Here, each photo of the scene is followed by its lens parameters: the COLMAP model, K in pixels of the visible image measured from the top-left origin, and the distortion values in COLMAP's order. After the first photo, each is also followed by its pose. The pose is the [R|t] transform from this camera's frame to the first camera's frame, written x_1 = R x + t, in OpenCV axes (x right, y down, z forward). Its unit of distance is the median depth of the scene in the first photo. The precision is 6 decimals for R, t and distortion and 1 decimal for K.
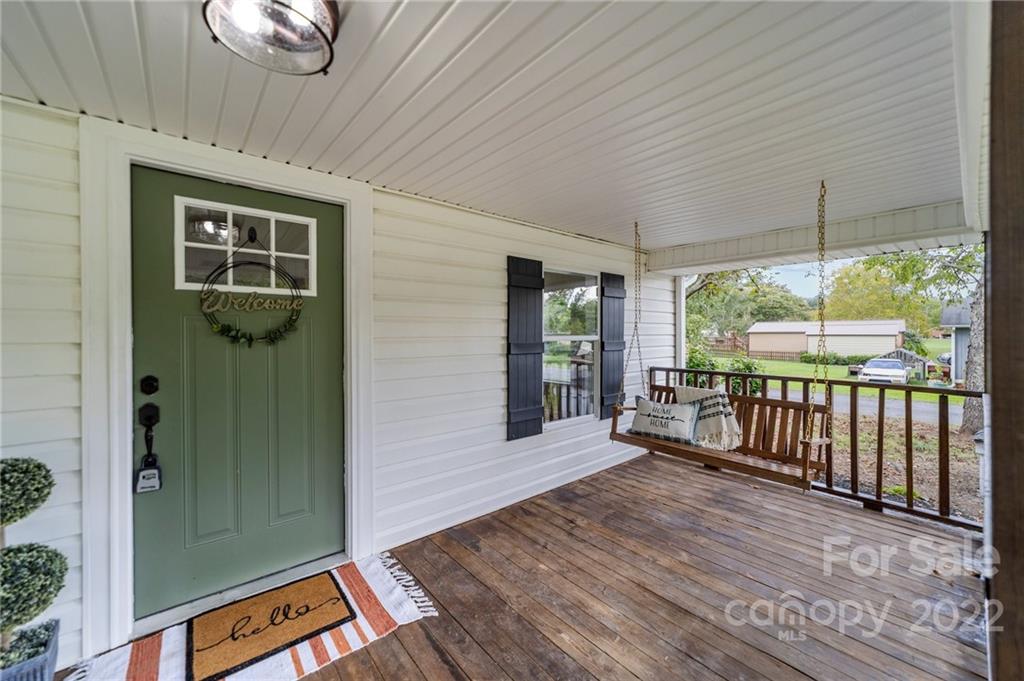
lens RADIAL K [[397.8, 0, 510.9], [0, 397.8, 339.1], [0, 0, 1]] dist [-0.011911, -0.000032]
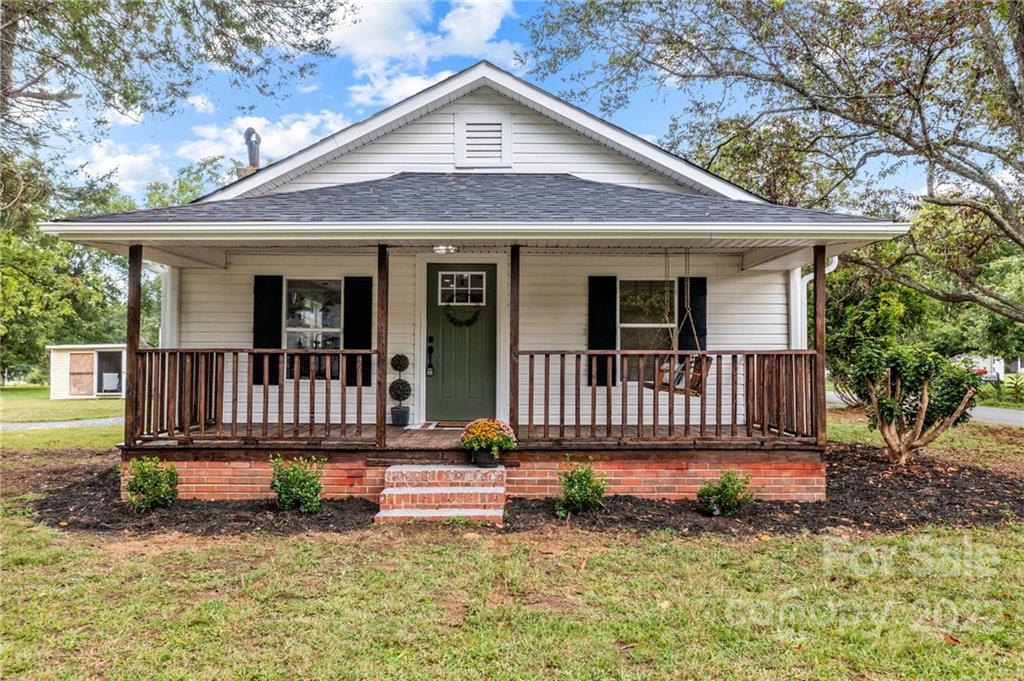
lens RADIAL K [[818.6, 0, 504.4], [0, 818.6, 297.5], [0, 0, 1]] dist [-0.004135, 0.004524]
pose [[0.773303, 0.003538, -0.634026, 2.766022], [-0.011922, 0.999889, -0.008961, -0.119265], [0.633924, 0.014489, 0.773259, -2.765449]]
